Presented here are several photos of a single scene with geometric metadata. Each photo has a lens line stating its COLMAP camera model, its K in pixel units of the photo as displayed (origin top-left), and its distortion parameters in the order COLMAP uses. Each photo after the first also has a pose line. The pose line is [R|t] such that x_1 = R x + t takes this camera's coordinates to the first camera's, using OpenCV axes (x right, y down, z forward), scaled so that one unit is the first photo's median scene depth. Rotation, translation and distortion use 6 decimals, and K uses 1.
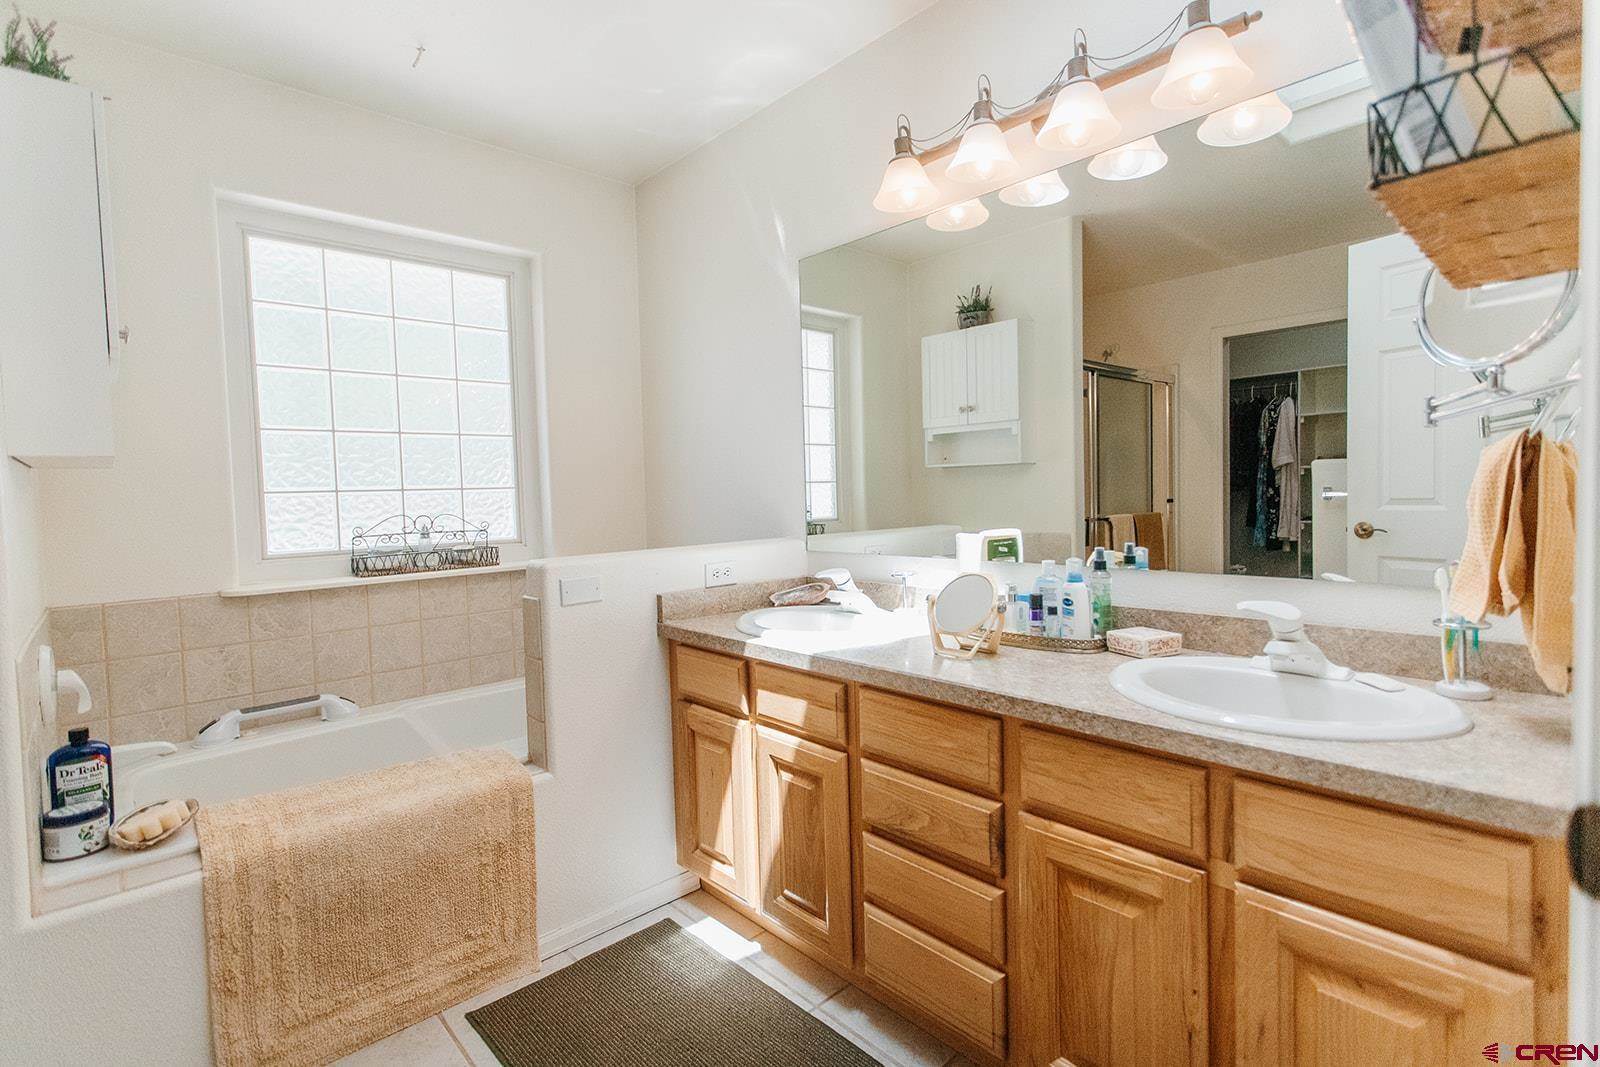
lens RADIAL K [[750.6, 0, 799.8], [0, 750.6, 527.6], [0, 0, 1]] dist [0.005246, -0.001238]
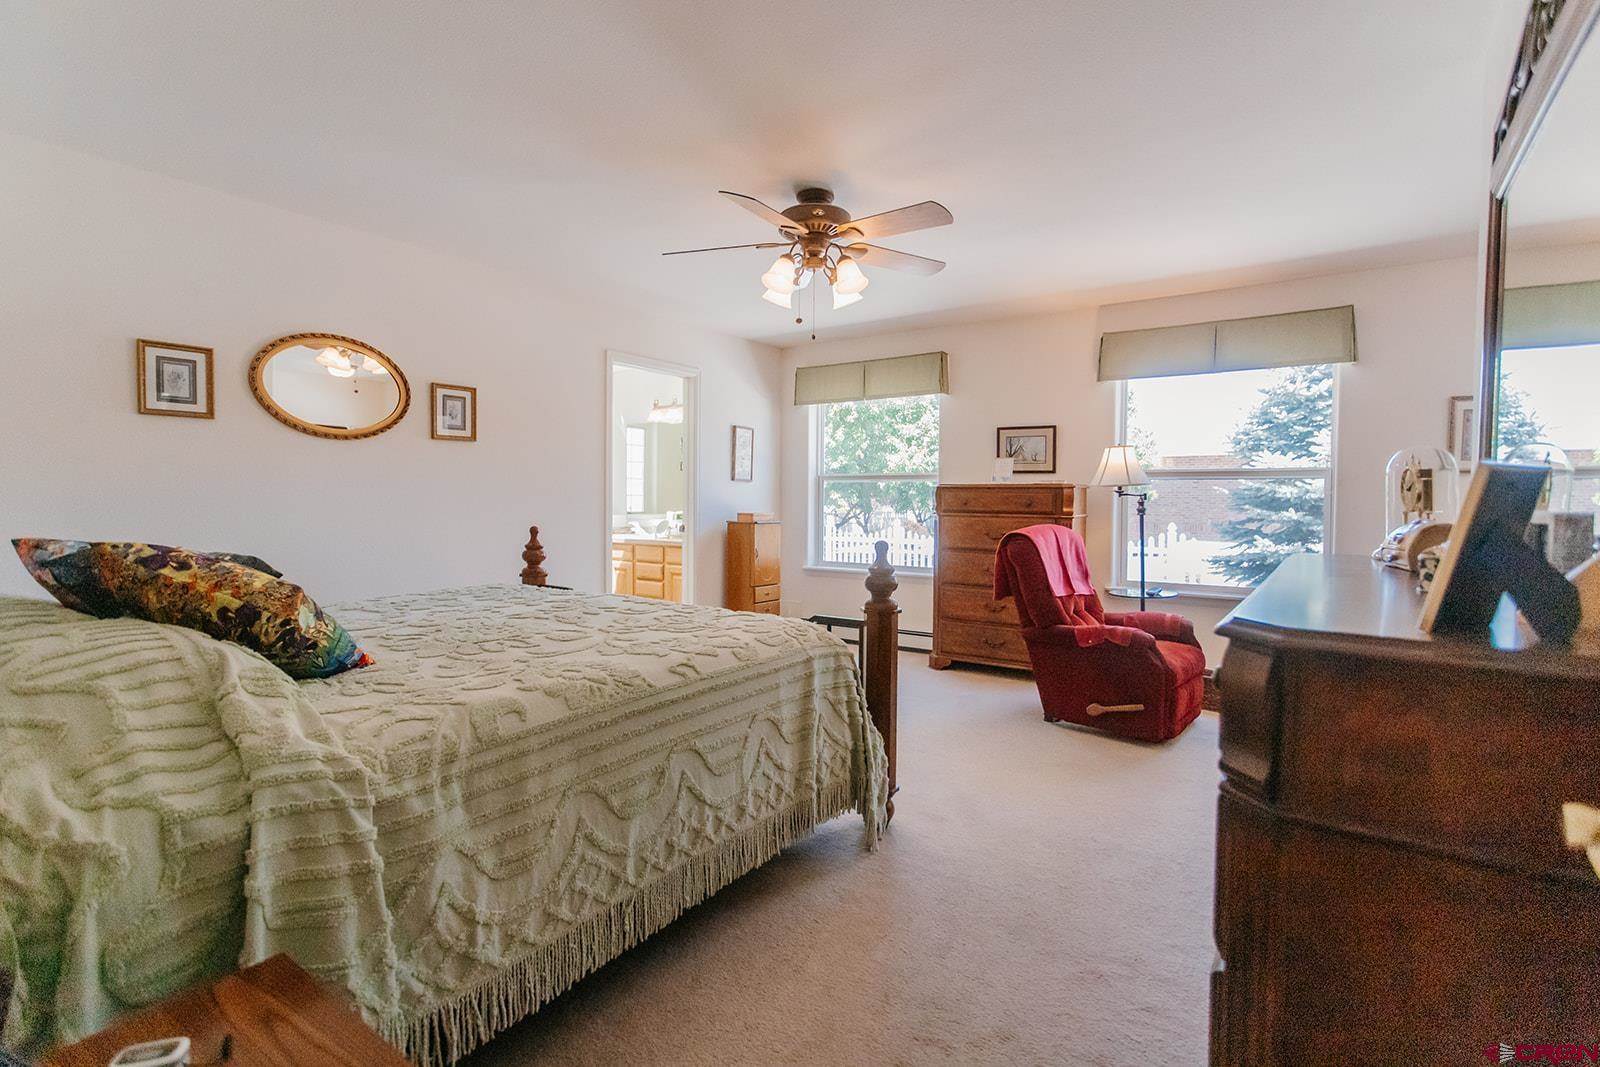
lens RADIAL K [[750.6, 0, 803.6], [0, 750.6, 526.9], [0, 0, 1]] dist [0.005246, -0.001238]
pose [[0.979135, 0.028737, 0.201168, 0.148962], [-0.025428, 0.999496, -0.019011, 0.167214], [-0.201613, 0.013499, 0.979372, -3.298439]]
